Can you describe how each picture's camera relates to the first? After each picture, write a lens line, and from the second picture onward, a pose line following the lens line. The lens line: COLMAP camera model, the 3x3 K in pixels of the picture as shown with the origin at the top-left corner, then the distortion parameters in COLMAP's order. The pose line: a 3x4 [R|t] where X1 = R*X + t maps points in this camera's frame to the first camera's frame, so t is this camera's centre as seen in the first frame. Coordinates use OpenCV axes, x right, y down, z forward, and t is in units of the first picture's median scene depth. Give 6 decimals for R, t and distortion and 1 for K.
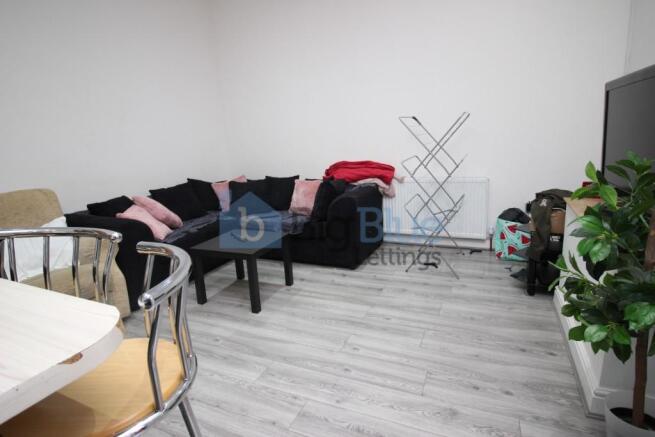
lens RADIAL K [[352.1, 0, 330.0], [0, 352.1, 218.4], [0, 0, 1]] dist [0.000674, -0.011722]
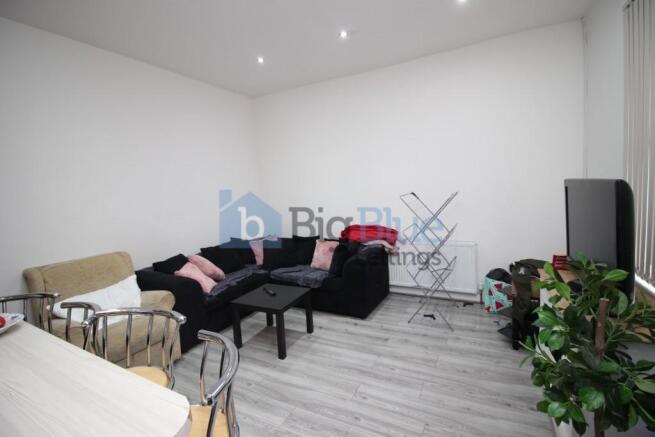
lens RADIAL K [[301.6, 0, 330.8], [0, 301.6, 213.9], [0, 0, 1]] dist [-0.003285, -0.011633]
pose [[0.998658, 0.005556, -0.051482, 0.005845], [-0.011771, 0.992554, -0.121231, -0.092939], [0.050426, 0.121675, 0.991288, -0.067021]]
